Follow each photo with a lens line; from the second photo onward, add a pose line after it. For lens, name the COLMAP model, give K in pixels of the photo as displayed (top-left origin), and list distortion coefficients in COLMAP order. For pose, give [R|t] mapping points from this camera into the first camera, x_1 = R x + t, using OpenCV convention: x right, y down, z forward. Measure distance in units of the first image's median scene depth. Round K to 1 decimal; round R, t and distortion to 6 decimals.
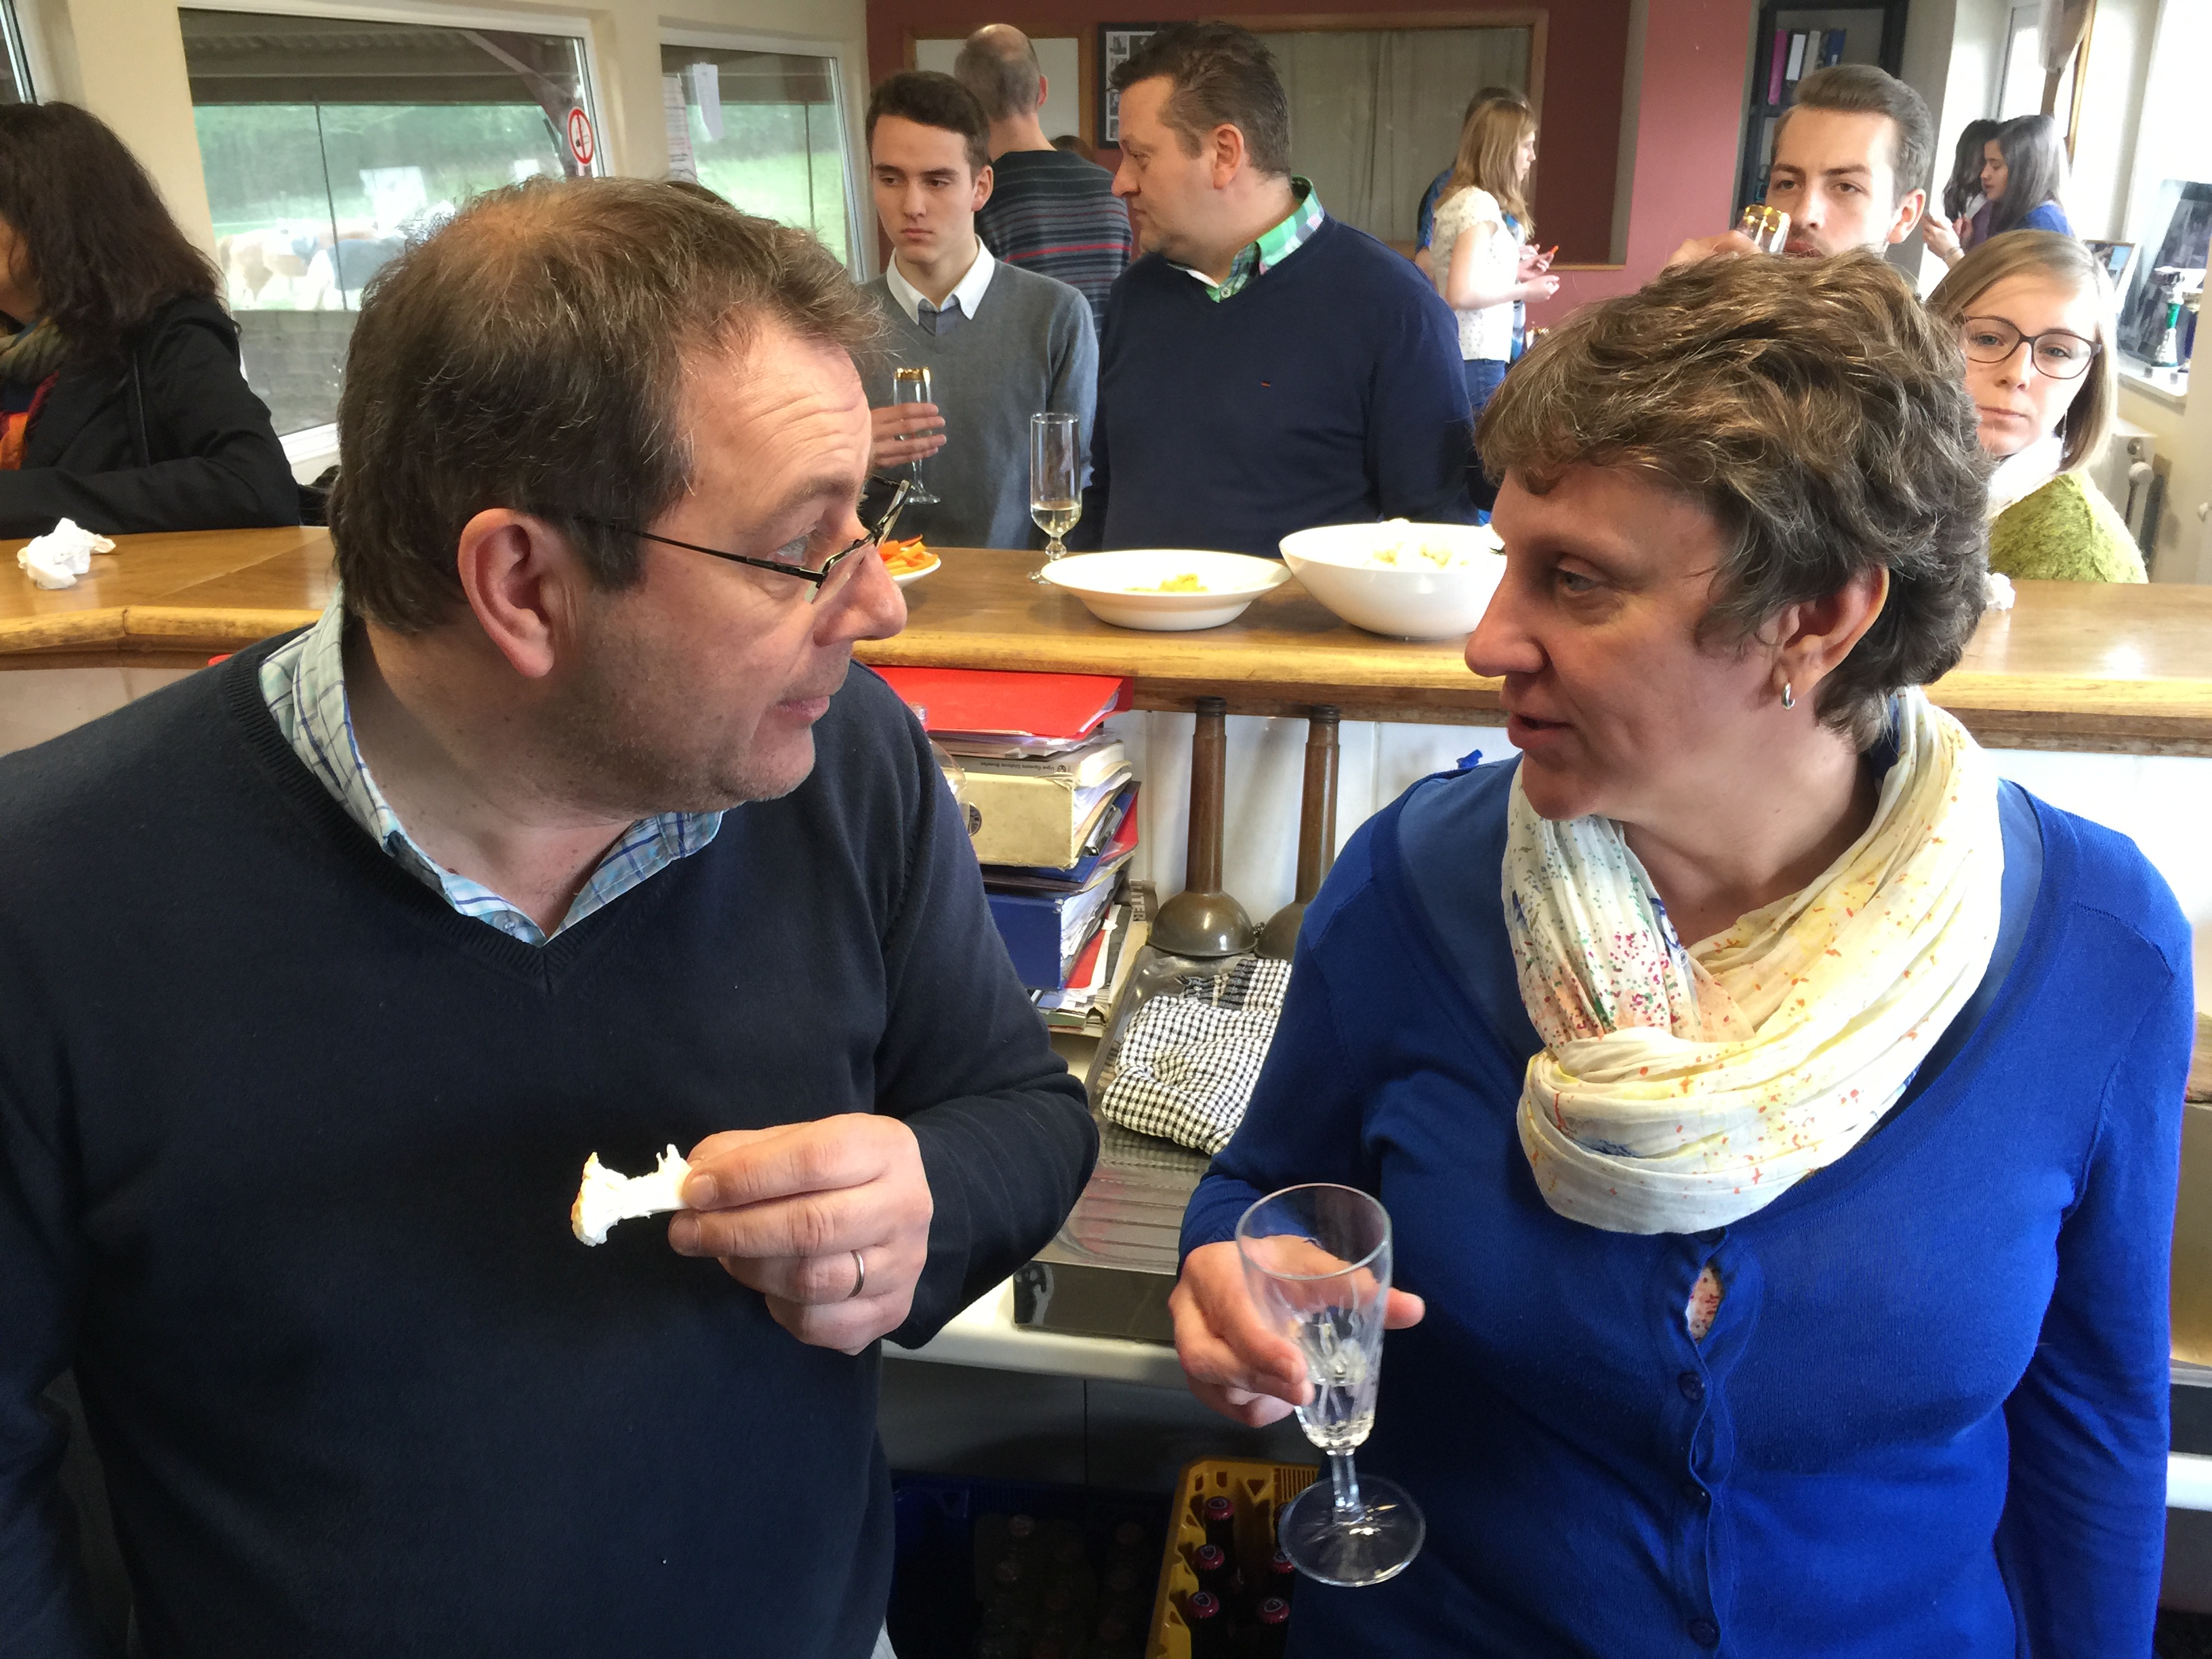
lens RADIAL K [[1918.5, 0, 1102.5], [0, 1918.5, 821.1], [0, 0, 1]] dist [0.071569, -0.097868]
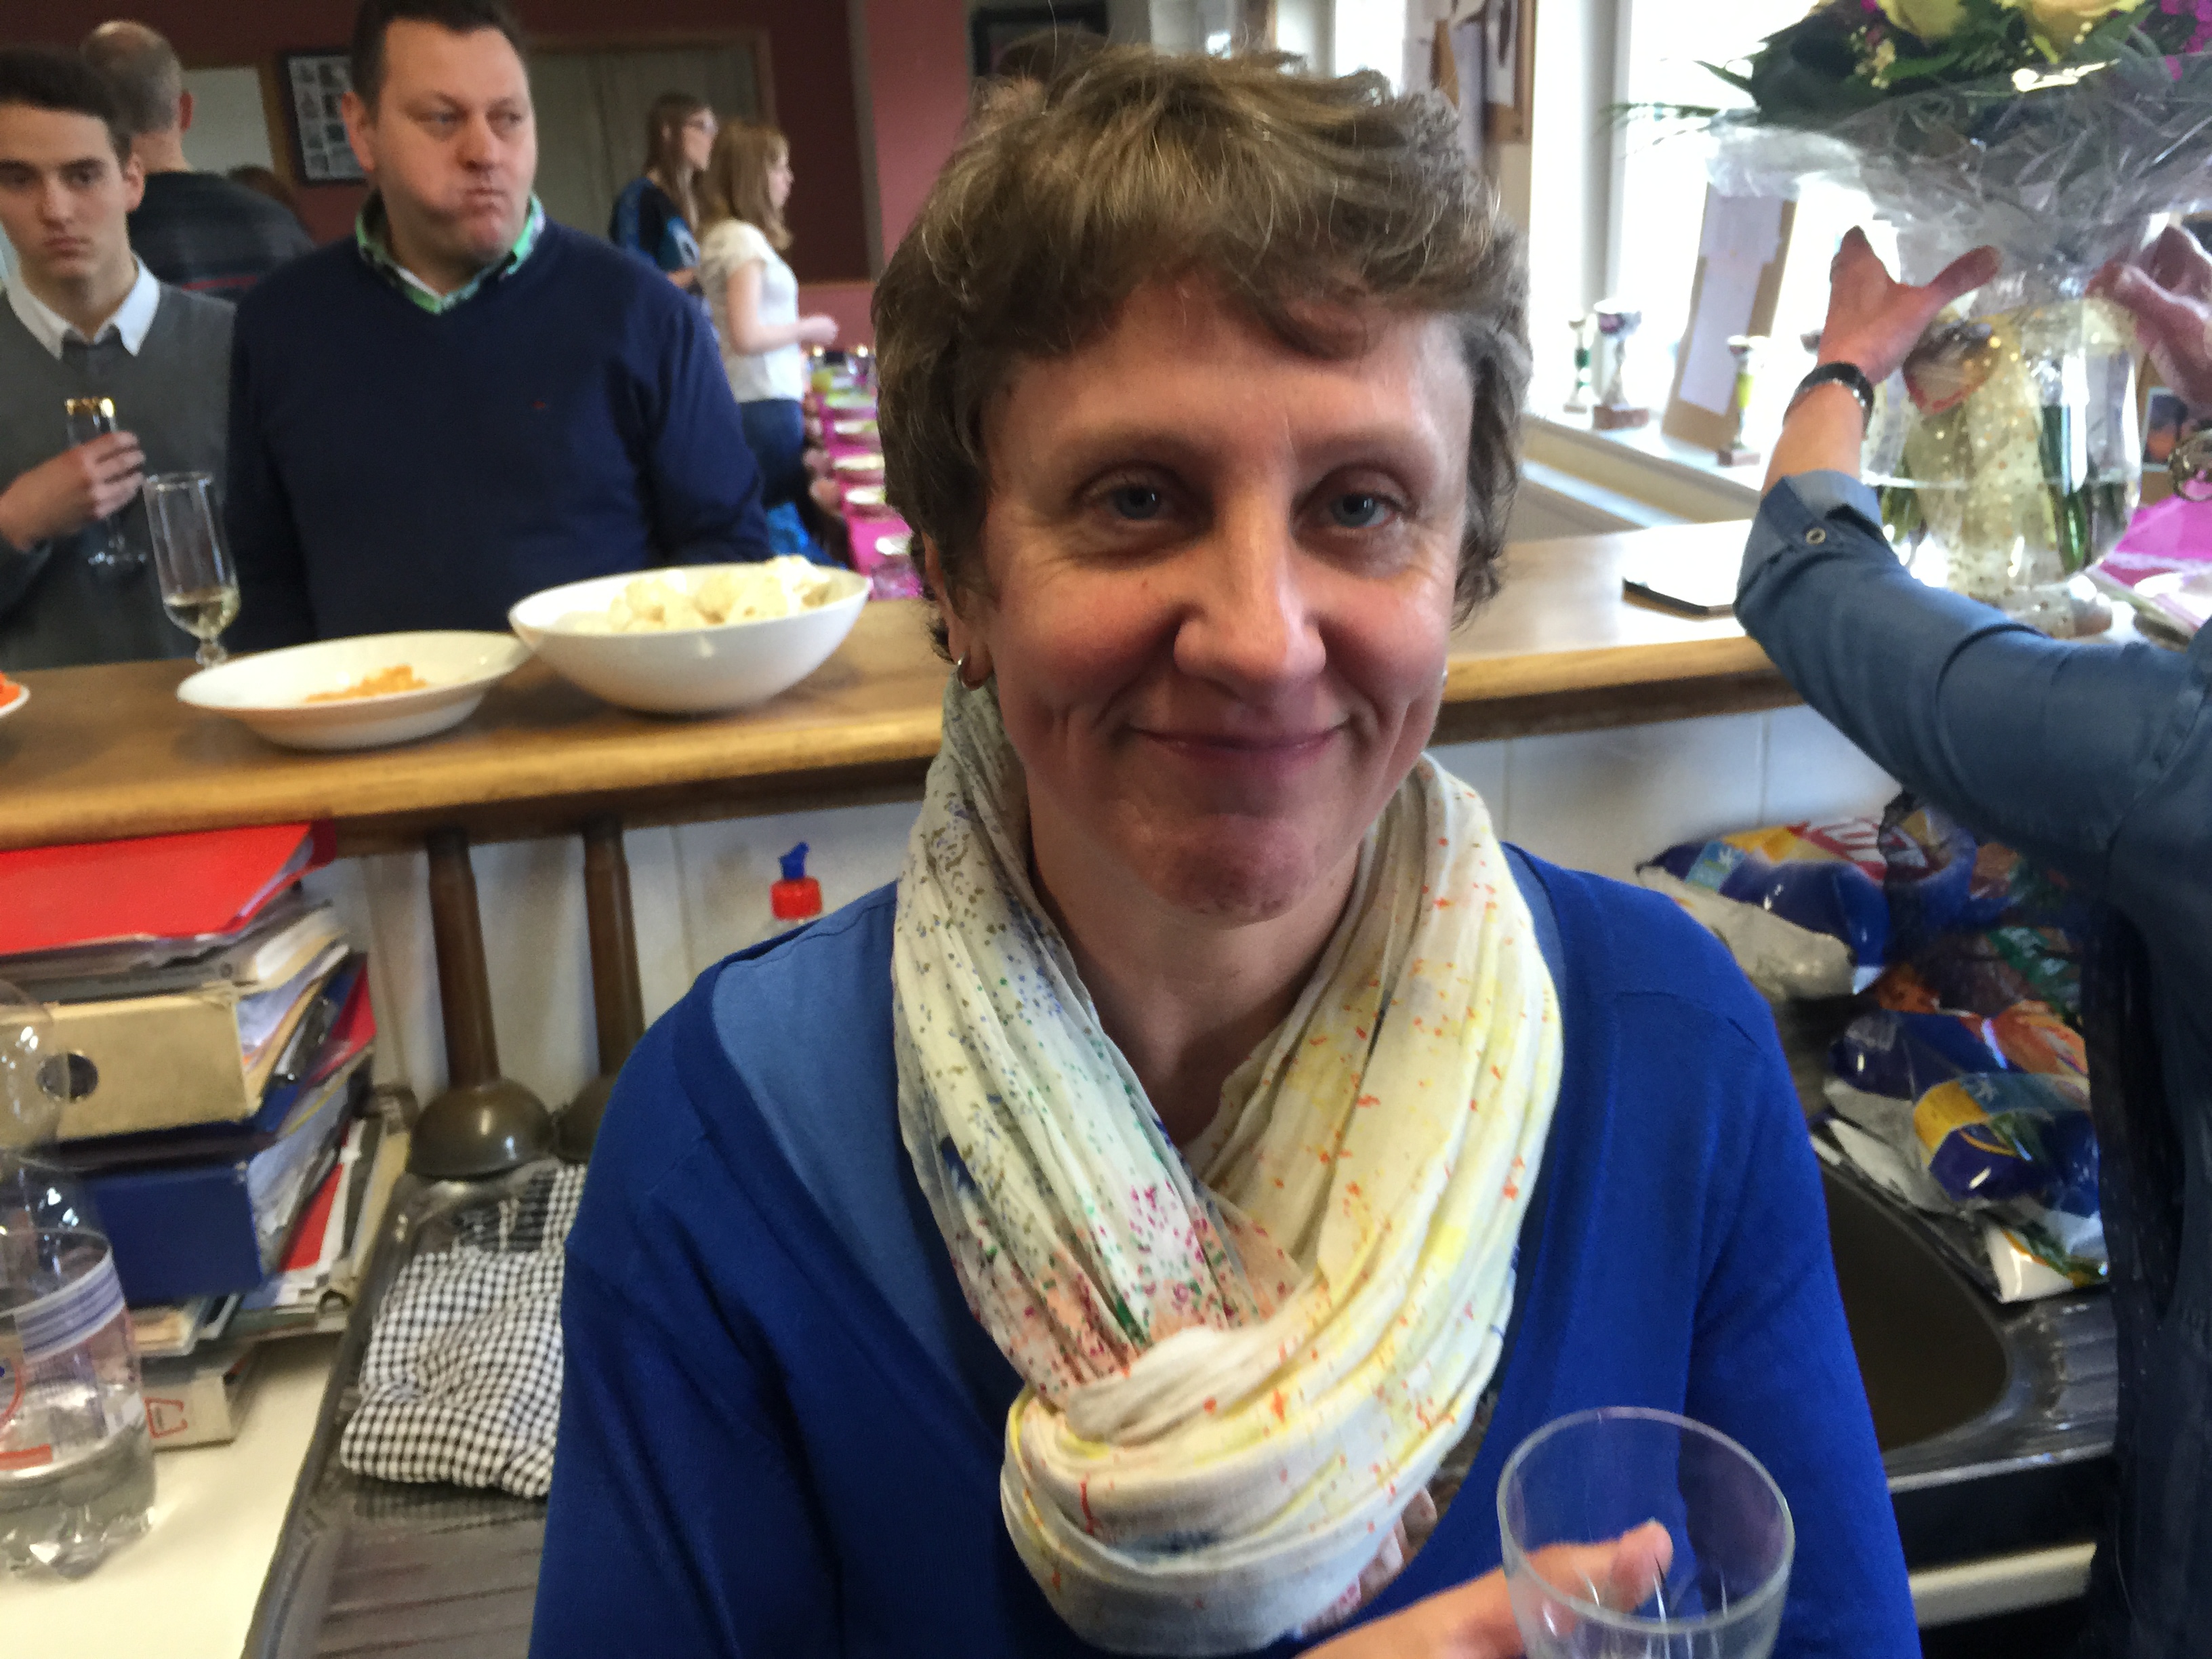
lens RADIAL K [[1918.5, 0, 1102.5], [0, 1918.5, 821.1], [0, 0, 1]] dist [0.071569, -0.097868]
pose [[0.934414, -0.156189, 0.320119, 0.060329], [0.160232, 0.986982, 0.013846, -0.039114], [-0.318114, 0.038356, 0.947276, 0.211593]]
